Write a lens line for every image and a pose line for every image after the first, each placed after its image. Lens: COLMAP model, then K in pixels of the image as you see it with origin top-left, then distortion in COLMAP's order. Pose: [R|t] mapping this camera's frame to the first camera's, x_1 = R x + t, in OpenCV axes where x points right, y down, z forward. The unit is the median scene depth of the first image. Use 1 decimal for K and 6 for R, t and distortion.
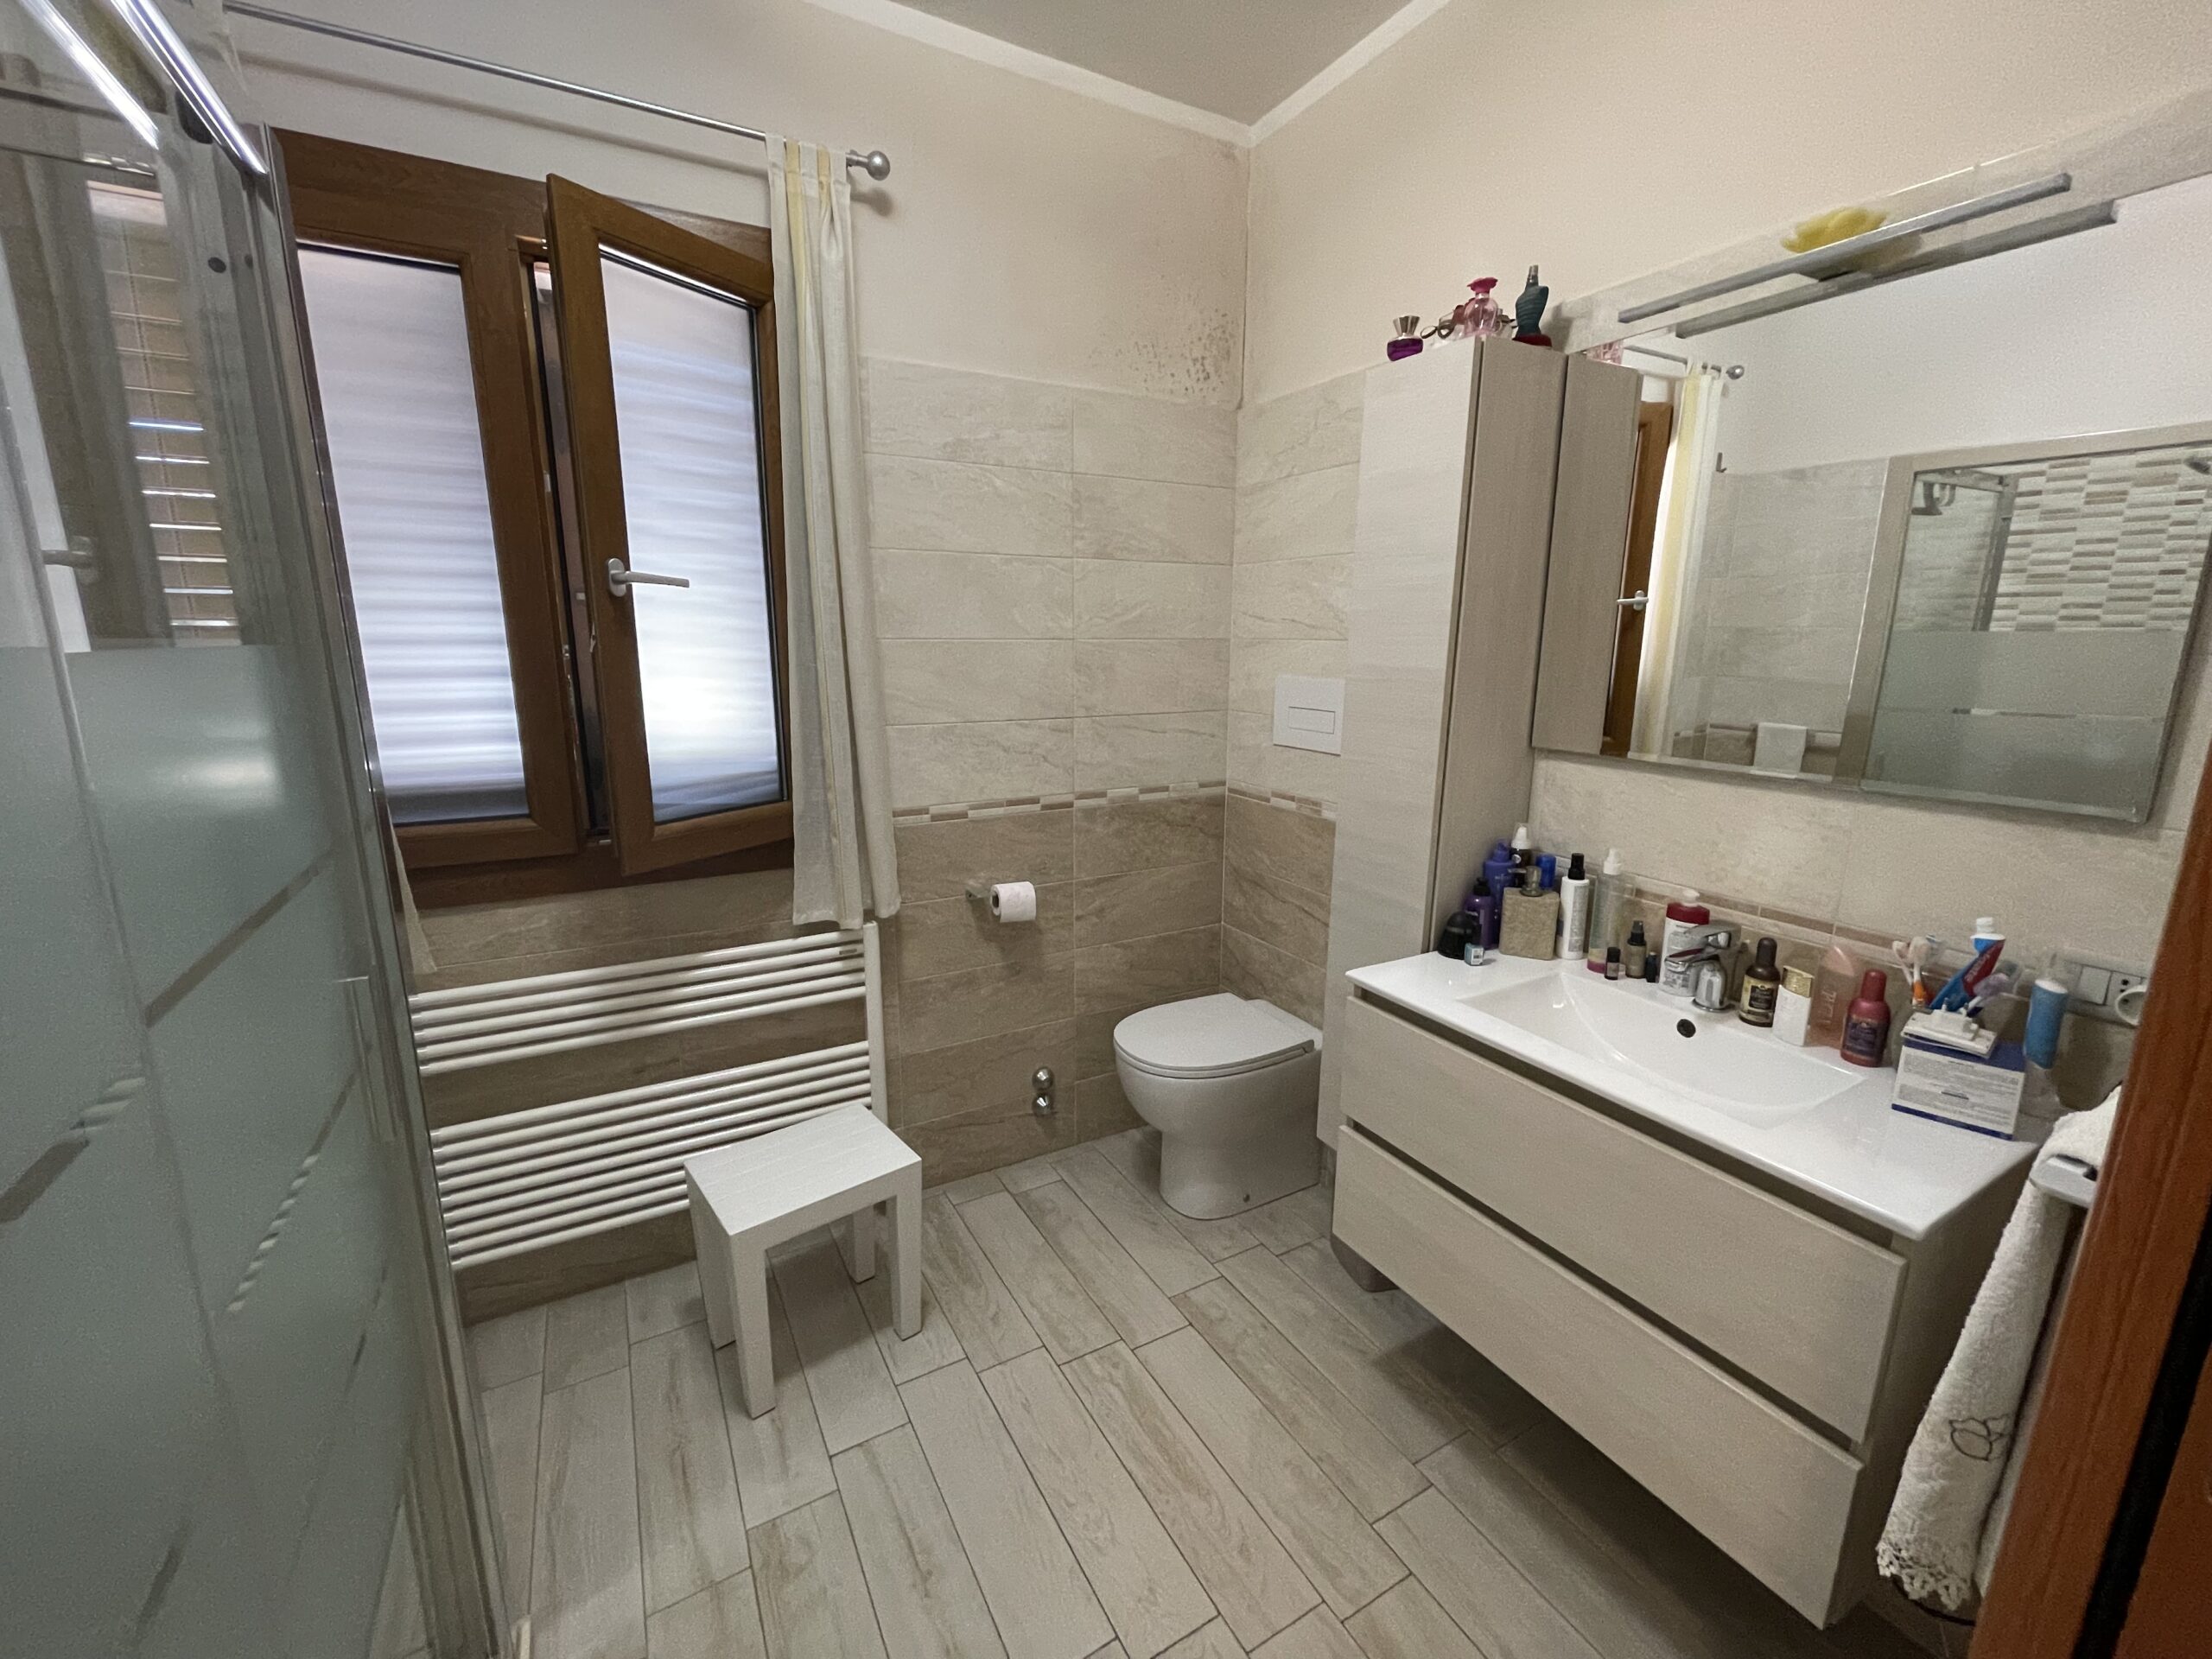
lens RADIAL K [[895.5, 0, 1102.2], [0, 895.5, 823.9], [0, 0, 1]] dist [-0.001895, 0.000603]
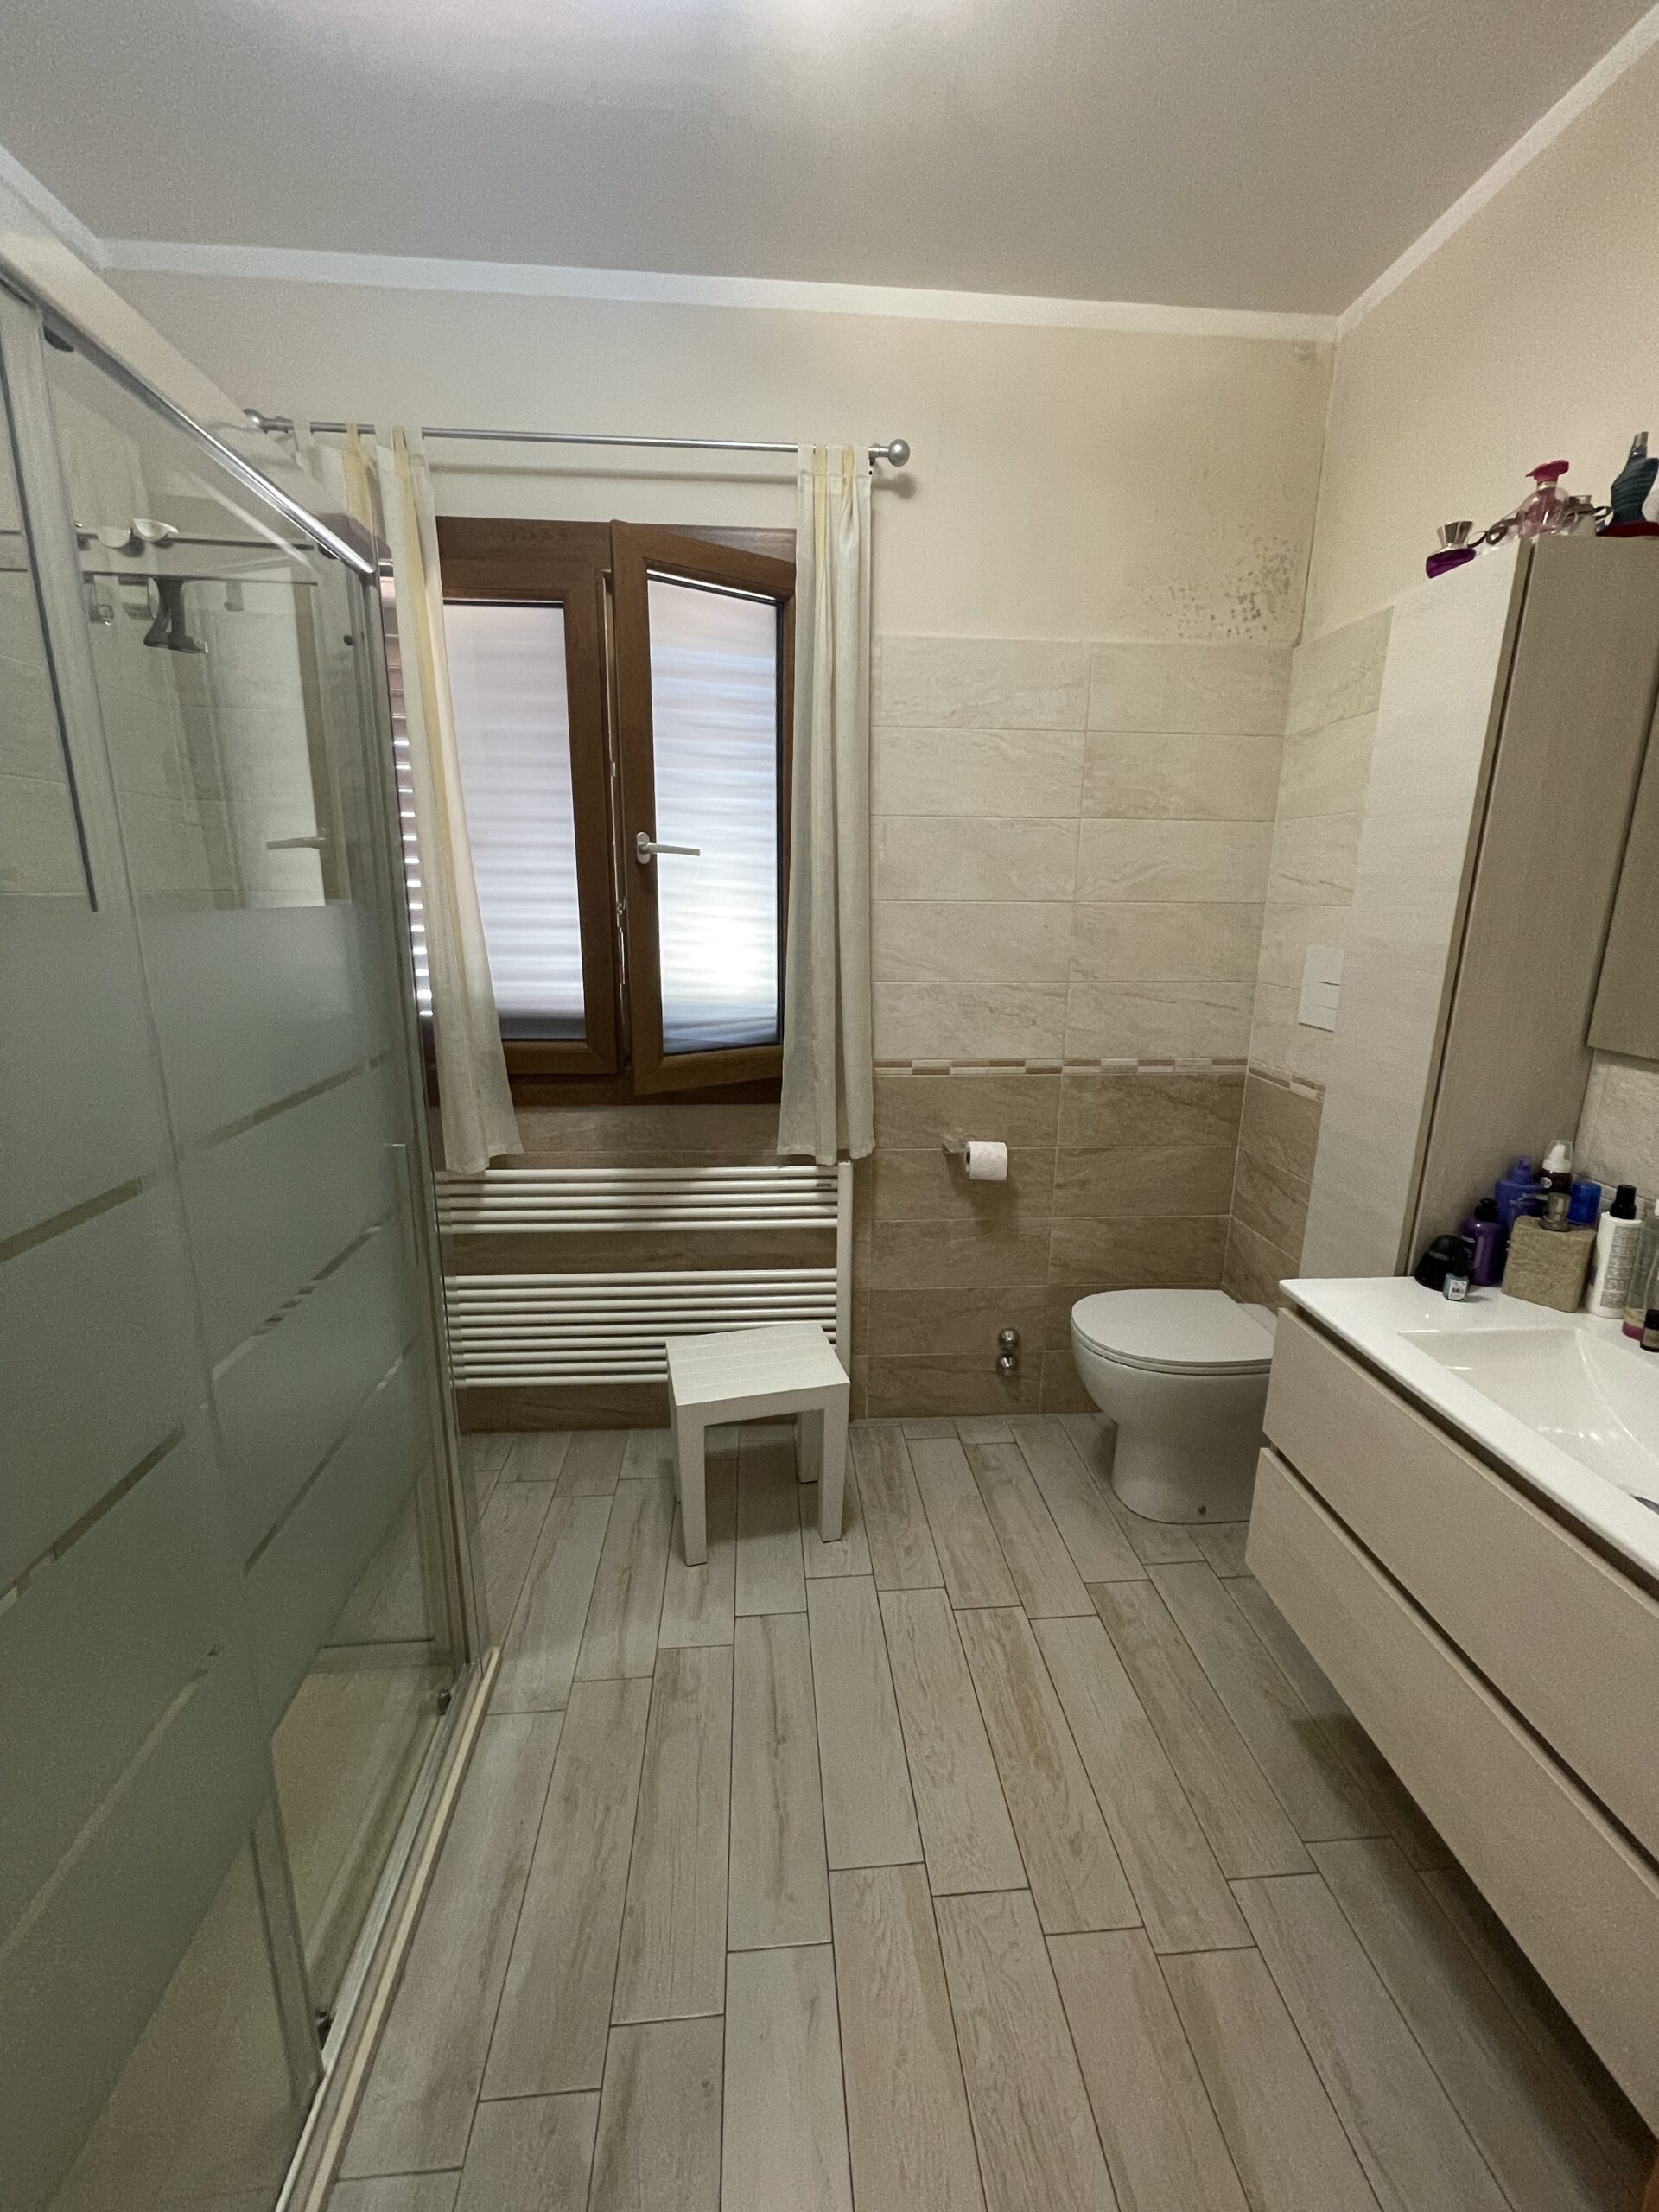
lens RADIAL K [[897.3, 0, 831.3], [0, 897.3, 1098.8], [0, 0, 1]] dist [0.001676, 0.000246]
pose [[0.910165, 0.100079, -0.401975, 0.168012], [-0.092192, 0.994978, 0.038976, -0.007264], [0.403857, 0.001584, 0.914821, -0.004632]]
